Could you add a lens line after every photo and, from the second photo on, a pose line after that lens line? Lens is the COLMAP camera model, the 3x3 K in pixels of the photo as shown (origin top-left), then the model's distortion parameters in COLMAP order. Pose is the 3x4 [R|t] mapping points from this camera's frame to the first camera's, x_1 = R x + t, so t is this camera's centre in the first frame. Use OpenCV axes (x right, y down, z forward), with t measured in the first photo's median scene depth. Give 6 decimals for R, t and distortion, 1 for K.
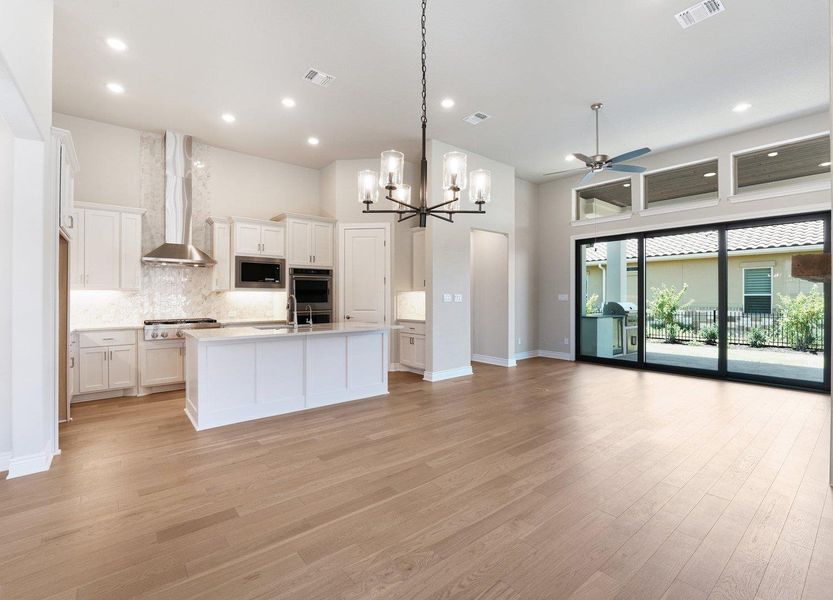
lens RADIAL K [[372.4, 0, 412.9], [0, 372.4, 297.8], [0, 0, 1]] dist [-0.026379, -0.000109]
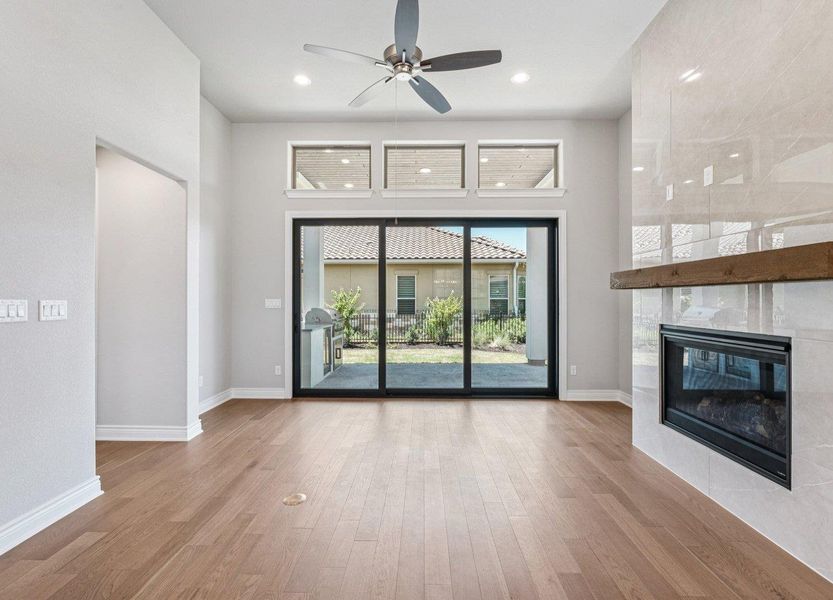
lens RADIAL K [[382.4, 0, 414.8], [0, 382.4, 298.4], [0, 0, 1]] dist [-0.001155, -0.000237]
pose [[0.637864, 0.003053, 0.770143, 0.052139], [-0.000088, 0.999992, -0.003892, -0.008229], [-0.770149, 0.002415, 0.637859, 0.437631]]
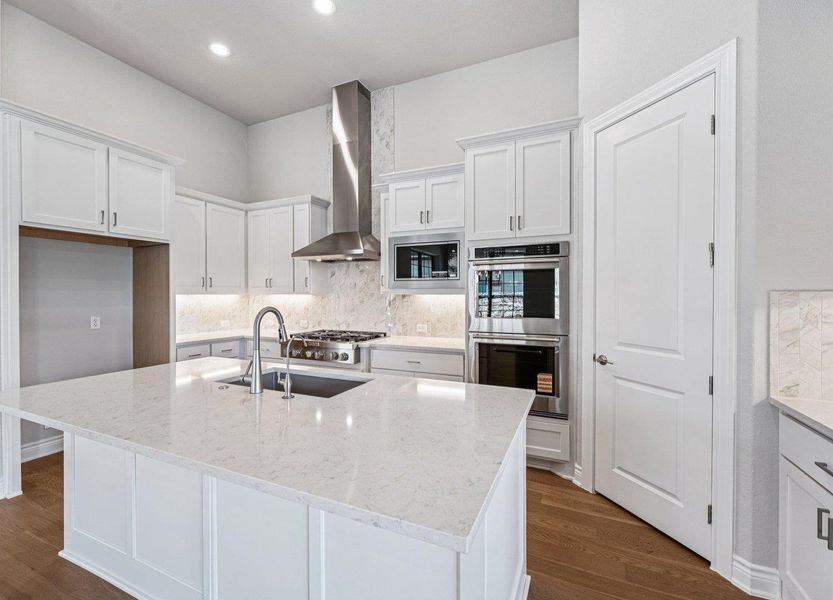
lens RADIAL K [[358.9, 0, 414.4], [0, 358.9, 299.7], [0, 0, 1]] dist [-0.003019, 0.000122]
pose [[0.442612, 0.011876, -0.896635, 0.070426], [-0.000602, 0.999916, 0.012947, -0.014274], [0.896713, -0.005190, 0.442582, 0.657277]]
